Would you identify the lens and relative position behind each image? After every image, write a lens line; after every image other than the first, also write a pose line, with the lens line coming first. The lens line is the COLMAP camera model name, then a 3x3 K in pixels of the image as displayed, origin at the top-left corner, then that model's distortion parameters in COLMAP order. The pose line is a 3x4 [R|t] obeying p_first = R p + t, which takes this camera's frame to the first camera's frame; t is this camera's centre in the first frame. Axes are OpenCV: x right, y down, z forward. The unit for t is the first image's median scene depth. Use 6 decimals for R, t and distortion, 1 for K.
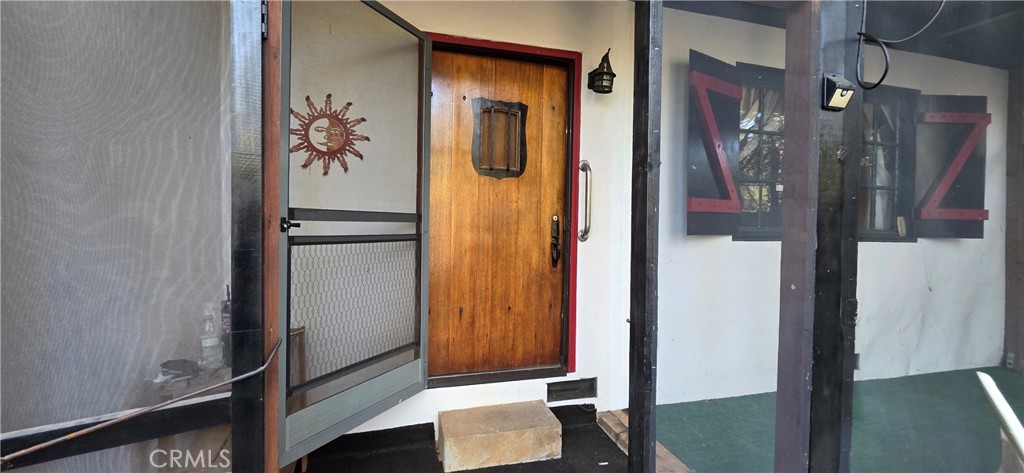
lens RADIAL K [[406.2, 0, 512.0], [0, 406.2, 236.5], [0, 0, 1]] dist [0.001183, 0.000050]
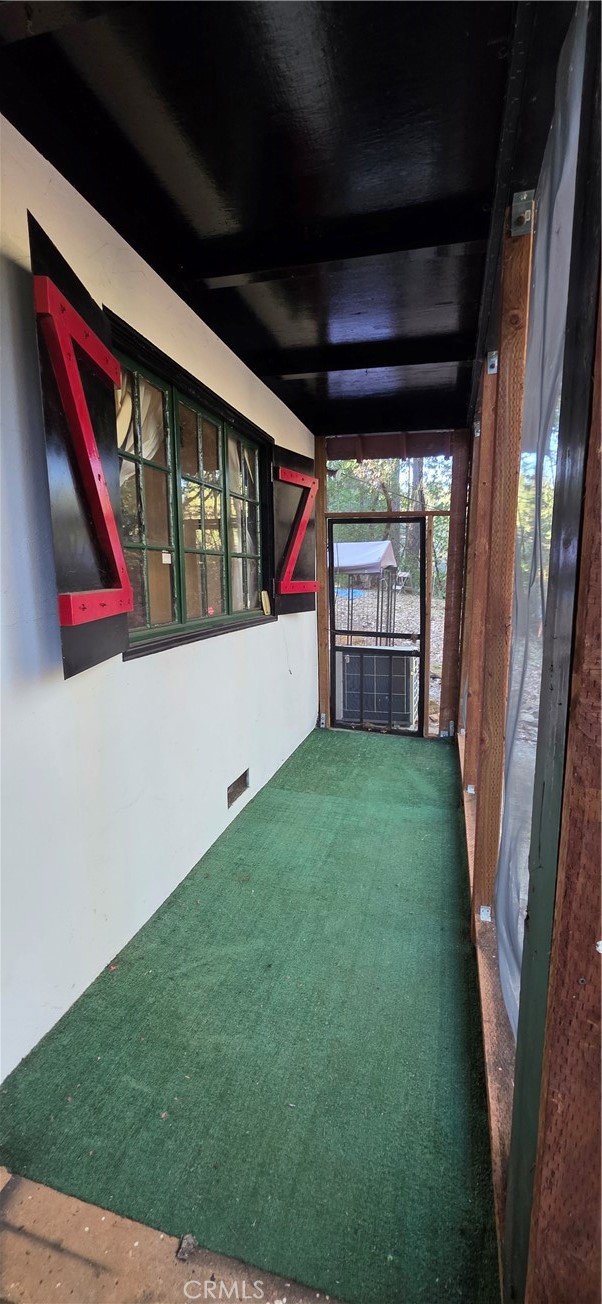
lens RADIAL K [[517.3, 0, 301.0], [0, 517.3, 652.0], [0, 0, 1]] dist [0.001183, 0.000050]
pose [[0.519920, -0.140698, 0.842548, 0.077825], [0.014436, 0.987648, 0.156021, -0.095993], [-0.854093, -0.068955, 0.515529, 0.396654]]
